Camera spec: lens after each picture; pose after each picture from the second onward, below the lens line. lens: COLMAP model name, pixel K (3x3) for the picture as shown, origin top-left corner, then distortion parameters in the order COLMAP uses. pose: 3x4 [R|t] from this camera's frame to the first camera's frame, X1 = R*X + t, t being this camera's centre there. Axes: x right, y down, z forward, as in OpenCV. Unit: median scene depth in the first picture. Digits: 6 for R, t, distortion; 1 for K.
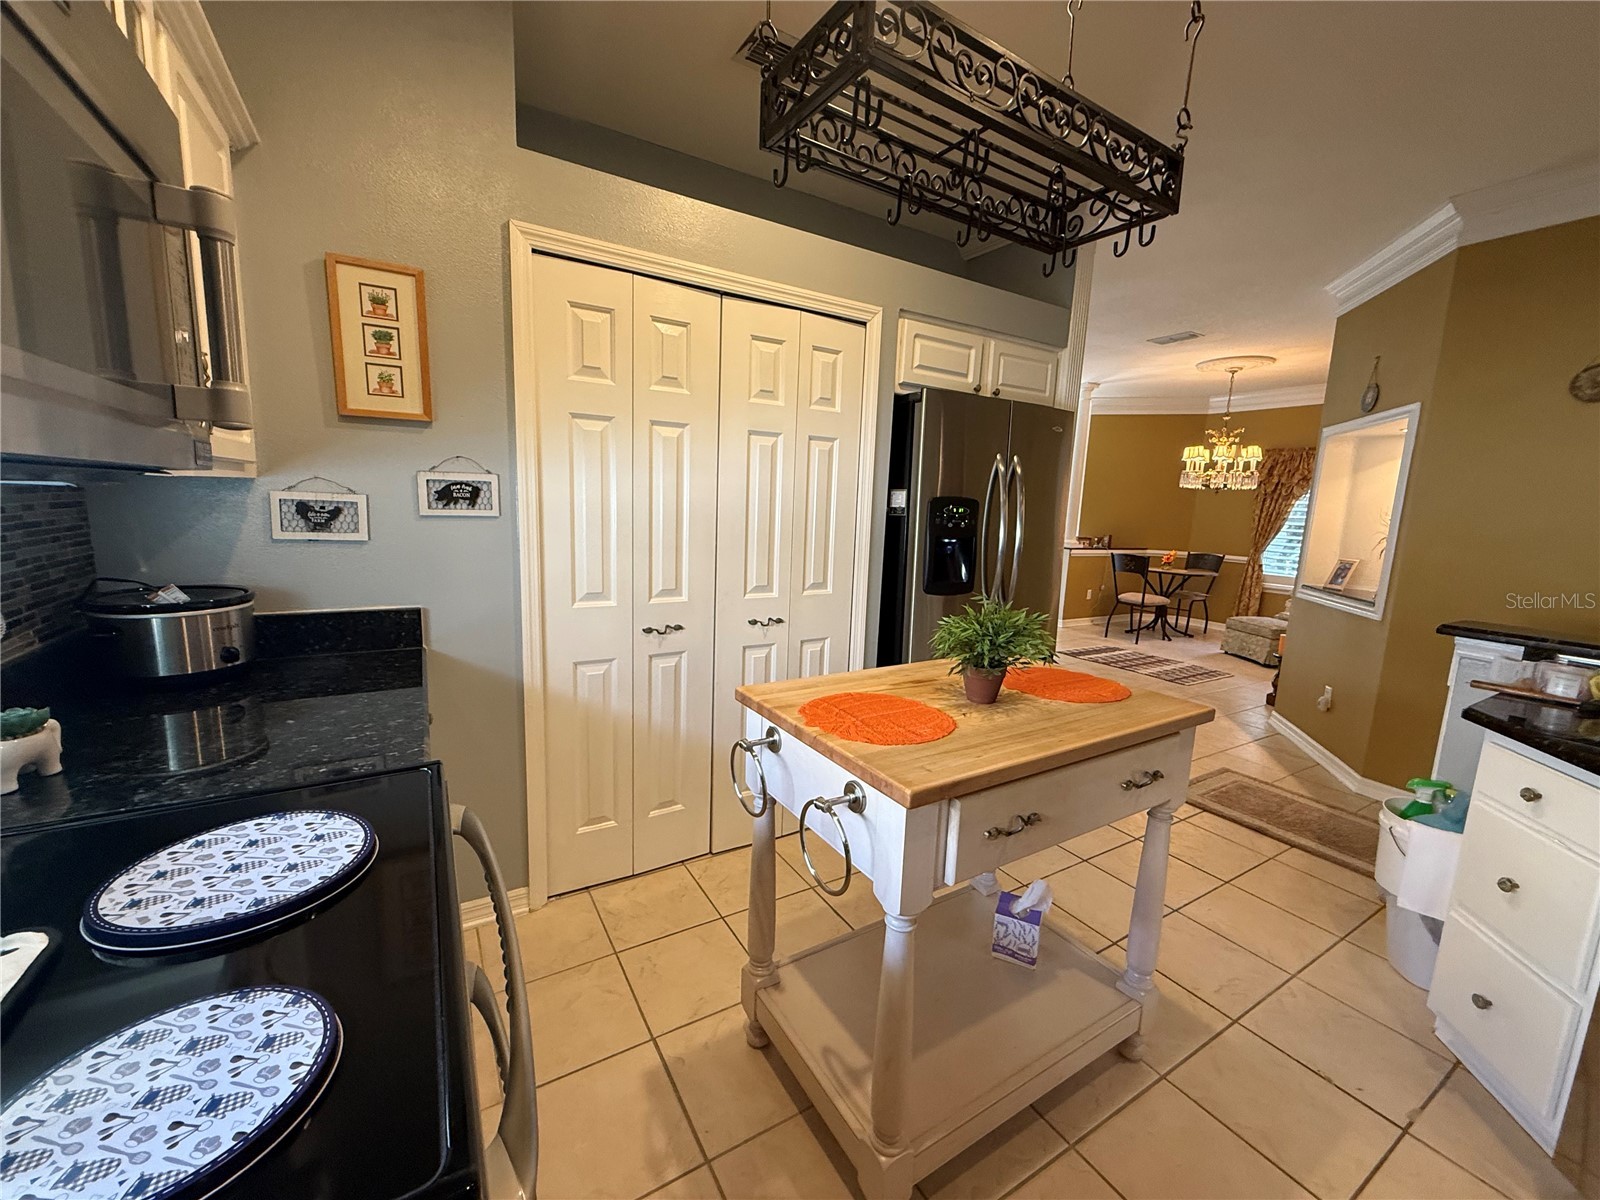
lens RADIAL K [[636.5, 0, 799.3], [0, 636.5, 599.9], [0, 0, 1]] dist [-0.001368, 0.000472]
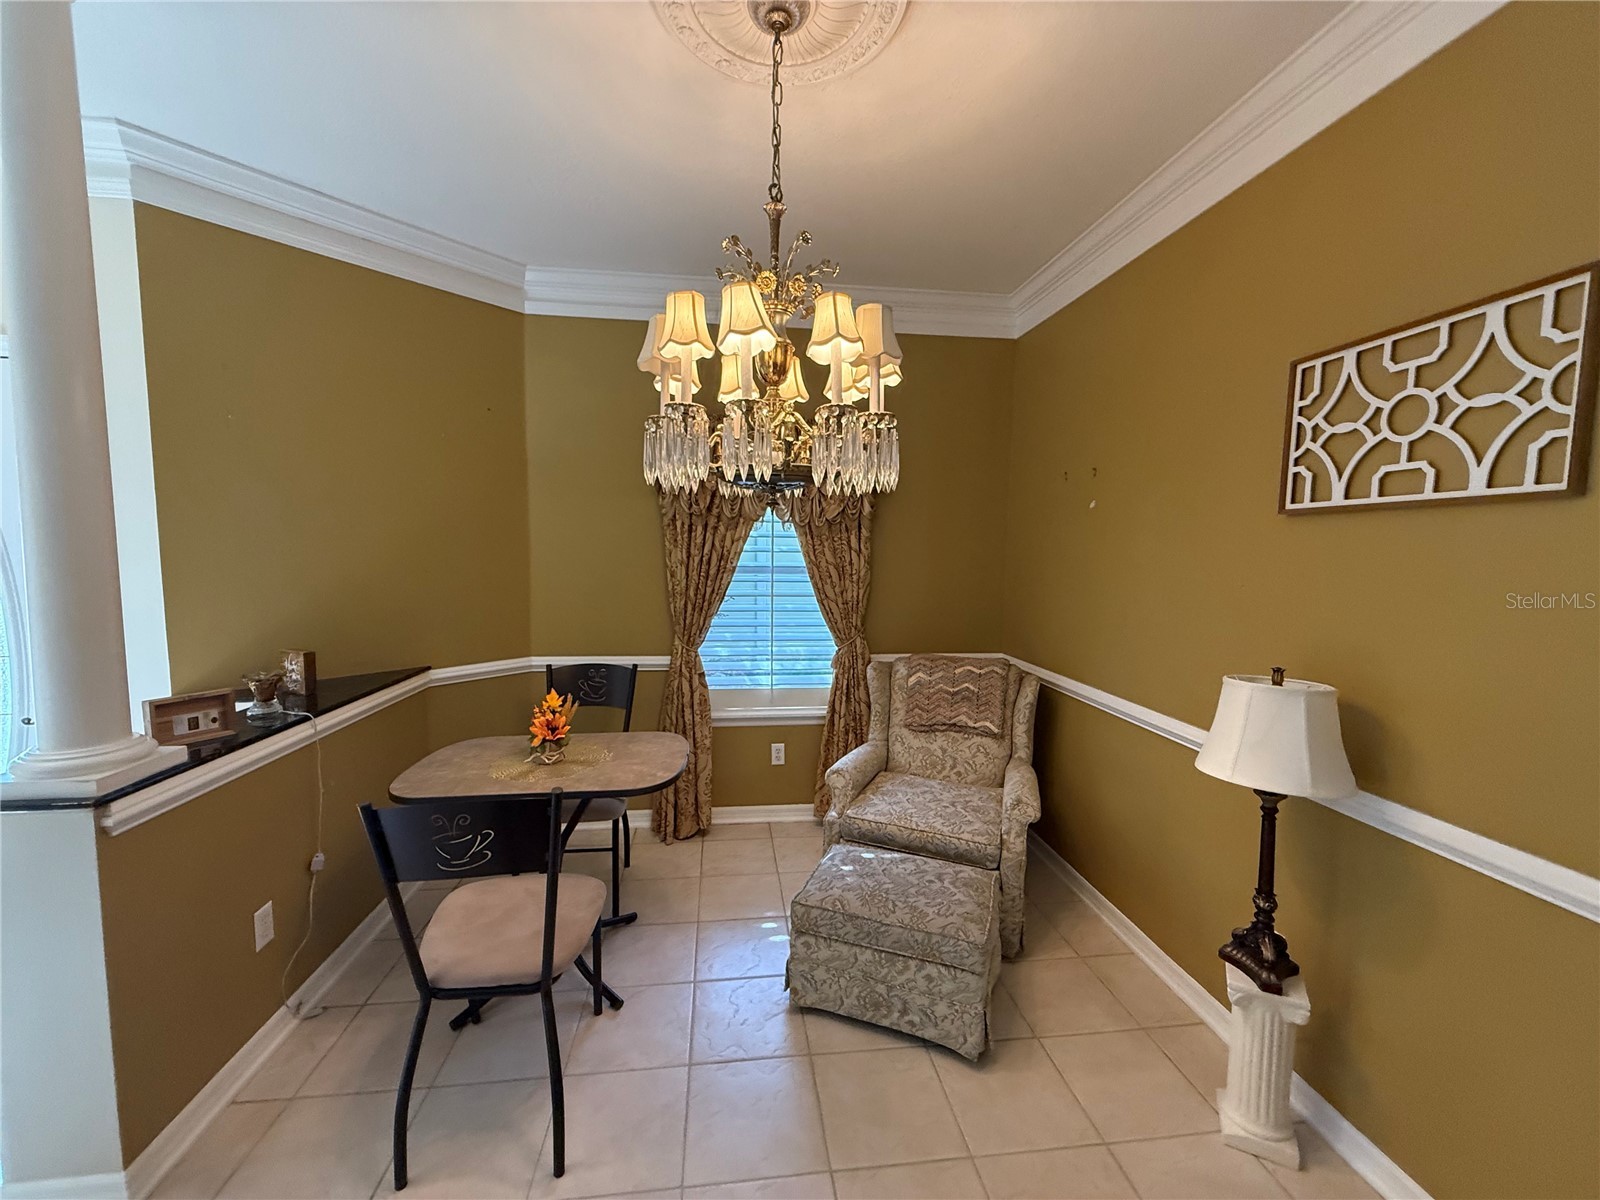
lens RADIAL K [[636.5, 0, 796.4], [0, 636.5, 601.3], [0, 0, 1]] dist [-0.001368, 0.000472]
pose [[0.407222, -0.112406, 0.906386, 0.368983], [0.141557, 0.988173, 0.058950, -0.126270], [-0.902293, 0.104300, 0.418317, 0.780311]]
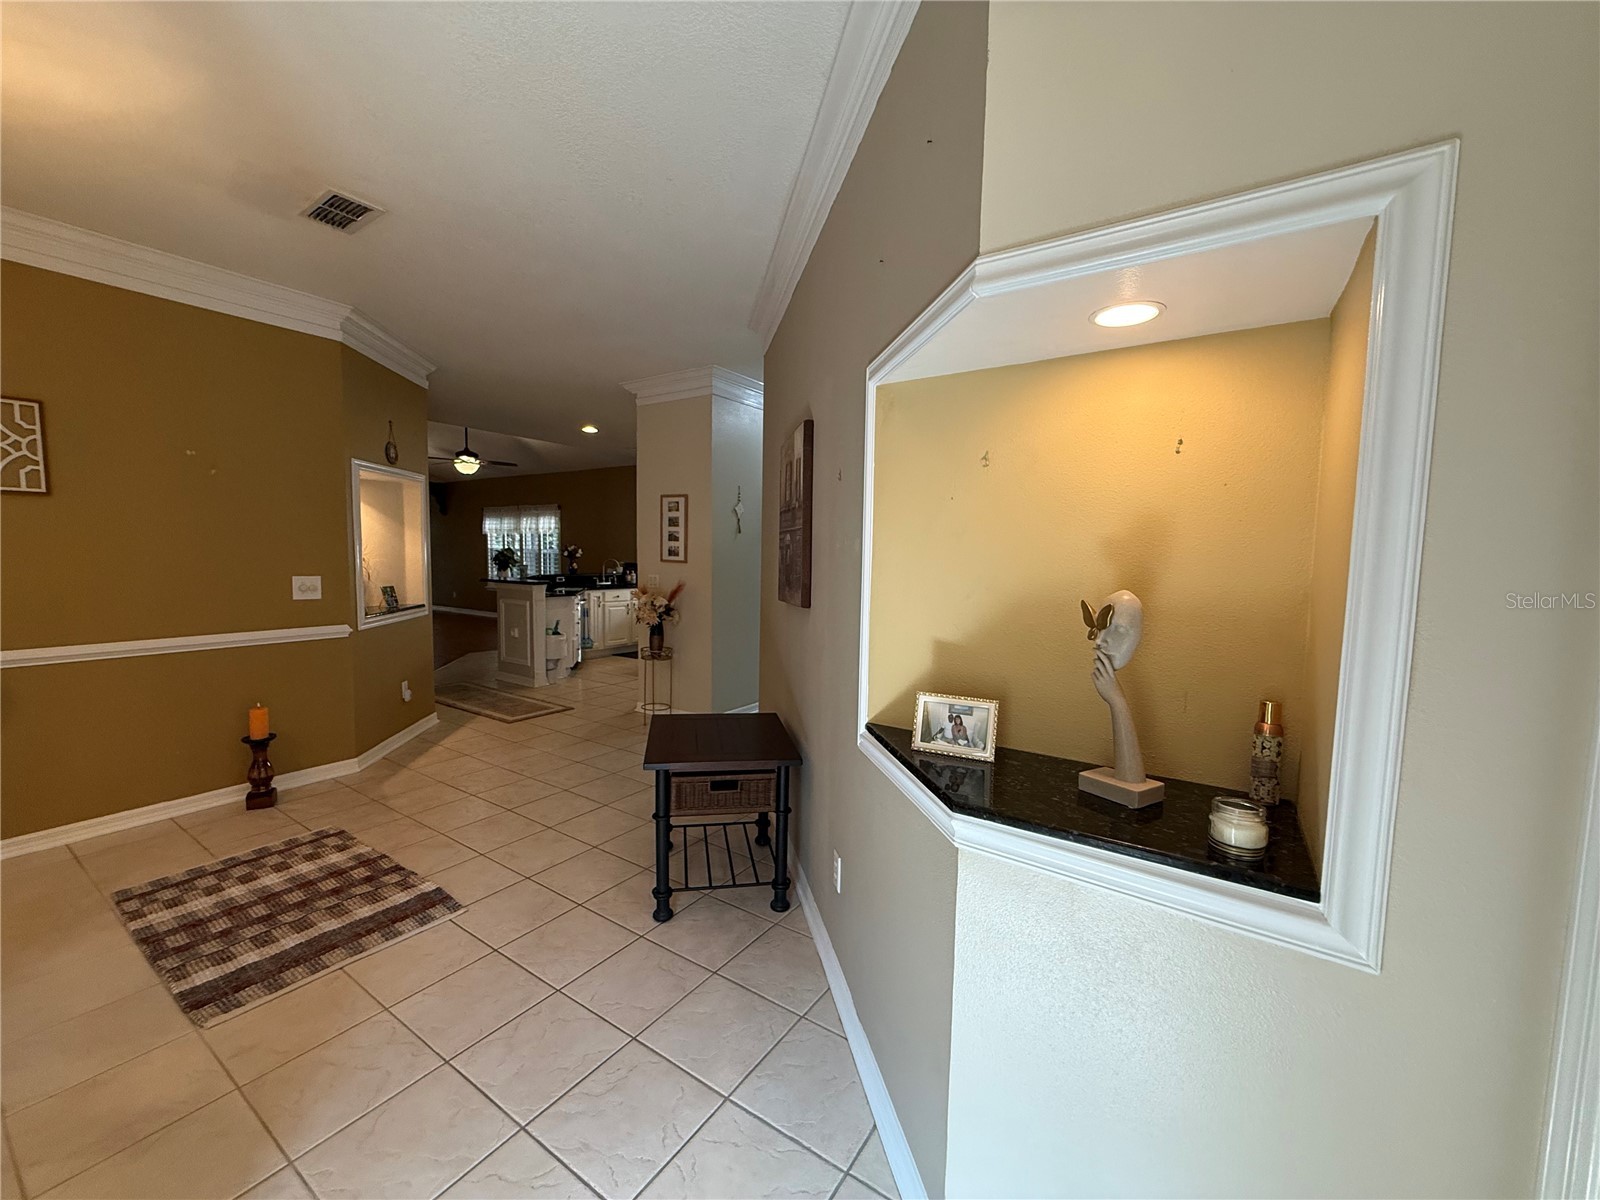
lens RADIAL K [[636.5, 0, 796.8], [0, 636.5, 602.1], [0, 0, 1]] dist [-0.001368, 0.000472]
pose [[-0.904208, -0.021098, -0.426570, 0.344698], [-0.119008, 0.971668, 0.204204, -0.187984], [0.410176, 0.235408, -0.881101, 1.231366]]
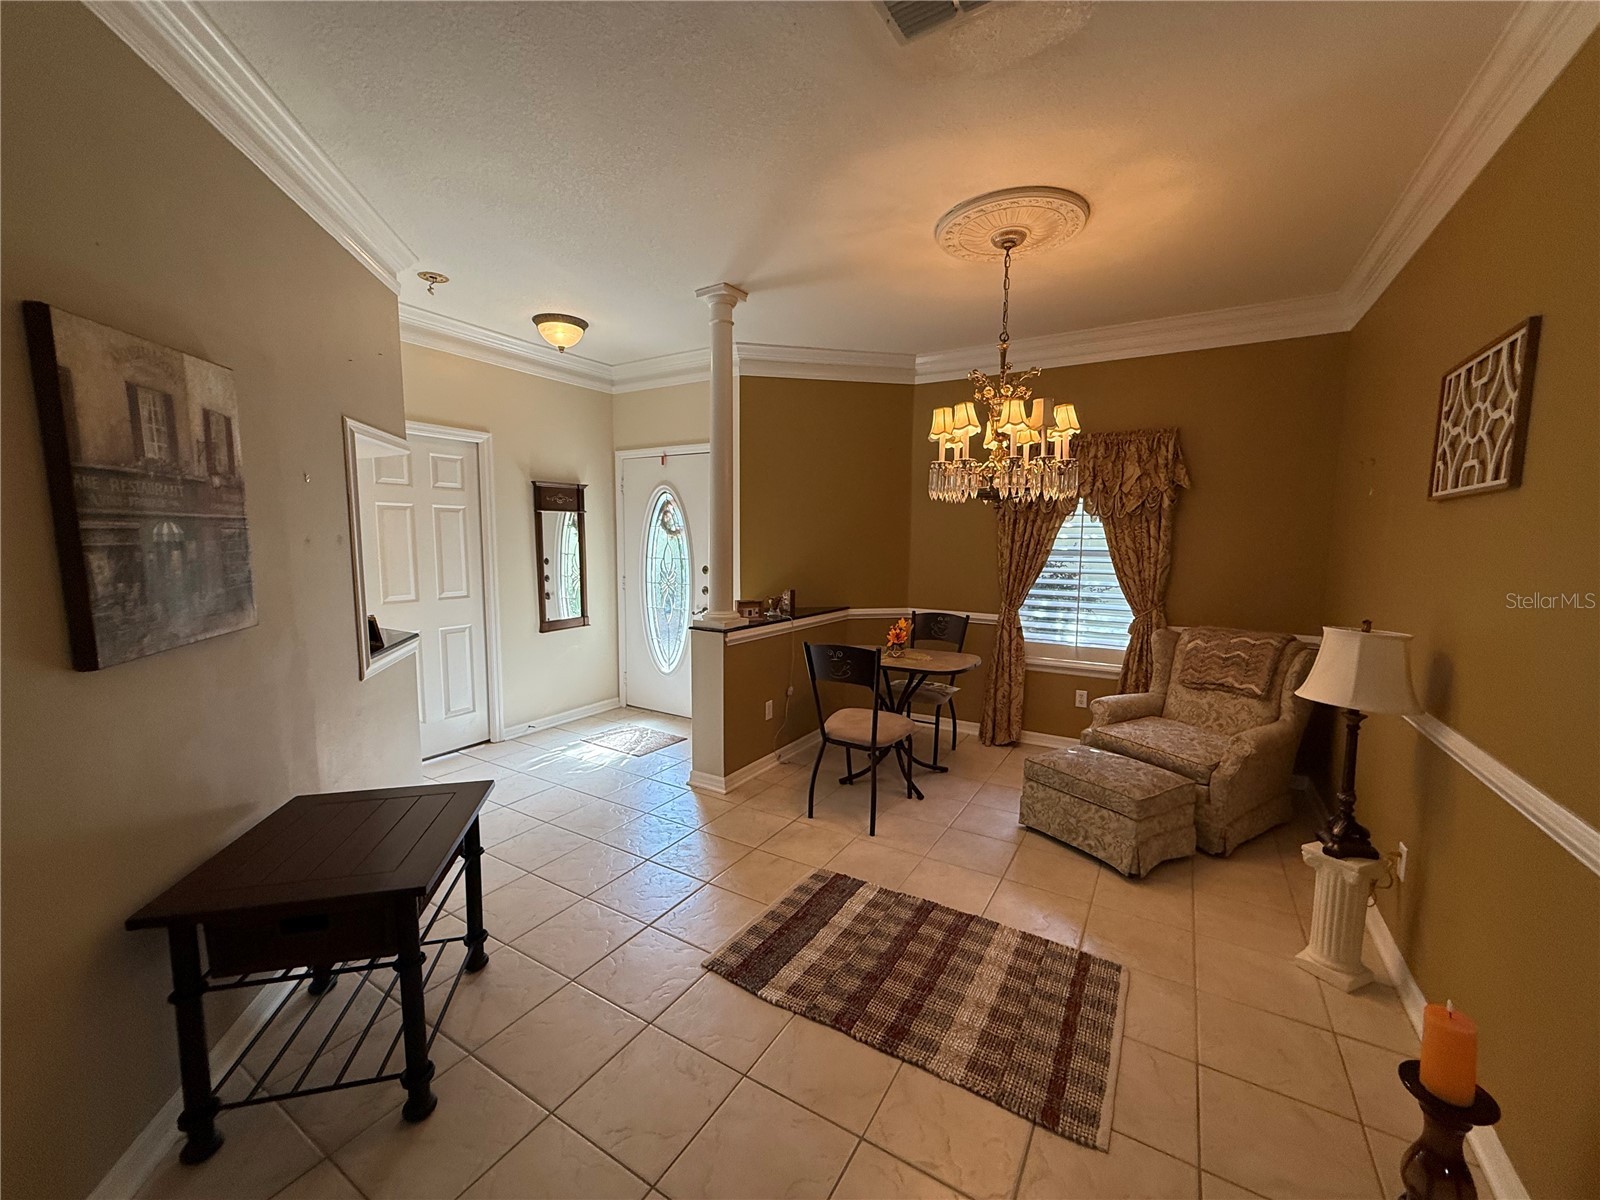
lens RADIAL K [[636.5, 0, 792.1], [0, 636.5, 601.5], [0, 0, 1]] dist [-0.001368, 0.000472]
pose [[0.885922, -0.080065, 0.456871, 0.267842], [0.097419, 0.995138, -0.014512, -0.095984], [-0.453488, 0.057365, 0.889414, 0.579768]]
